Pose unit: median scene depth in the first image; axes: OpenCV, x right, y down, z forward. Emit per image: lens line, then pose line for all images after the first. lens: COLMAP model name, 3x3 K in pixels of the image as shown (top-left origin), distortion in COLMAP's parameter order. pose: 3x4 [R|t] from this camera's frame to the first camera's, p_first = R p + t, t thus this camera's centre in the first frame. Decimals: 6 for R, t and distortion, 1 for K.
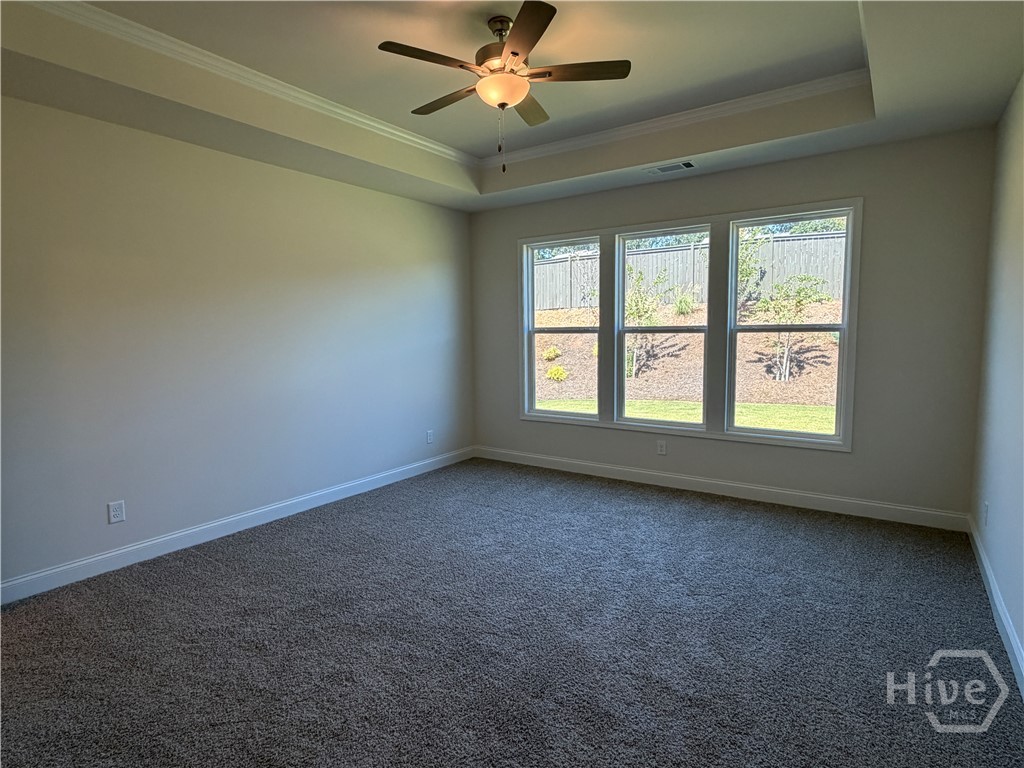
lens RADIAL K [[559.1, 0, 512.0], [0, 559.1, 384.0], [0, 0, 1]] dist [-0.000810, 0.000101]
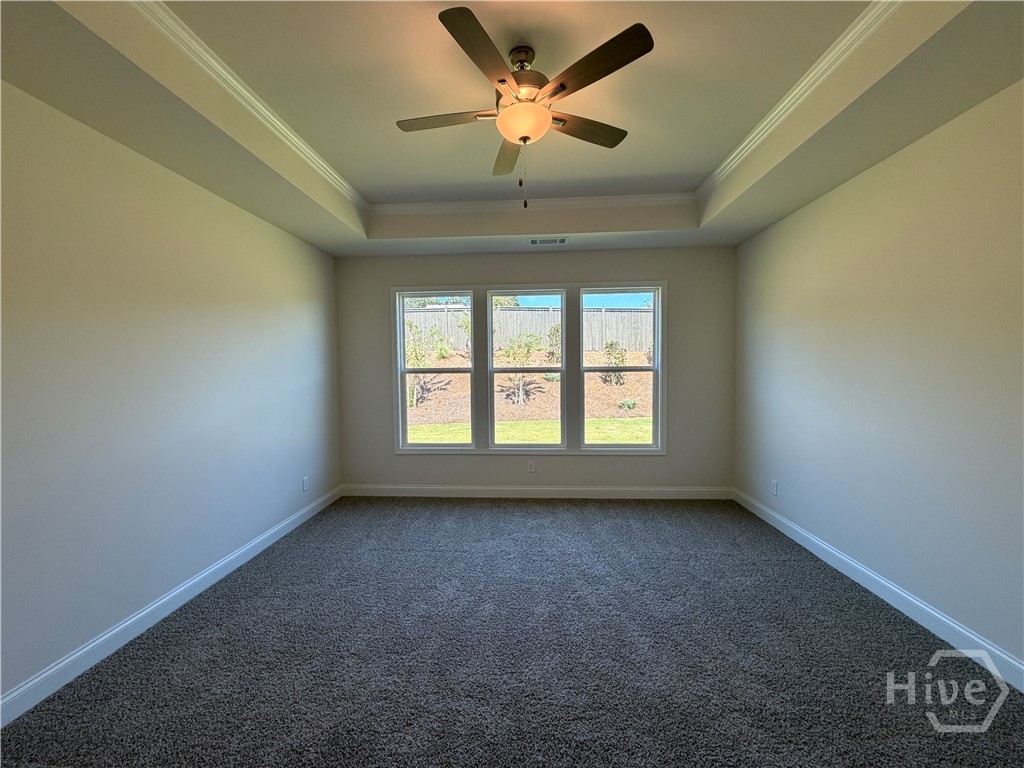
lens RADIAL K [[408.0, 0, 509.1], [0, 408.0, 384.7], [0, 0, 1]] dist [0.001304, -0.000073]
pose [[0.853784, -0.019865, 0.520248, -0.225360], [0.051064, 0.997649, -0.045708, -0.024996], [-0.518117, 0.065590, 0.852791, 0.241612]]
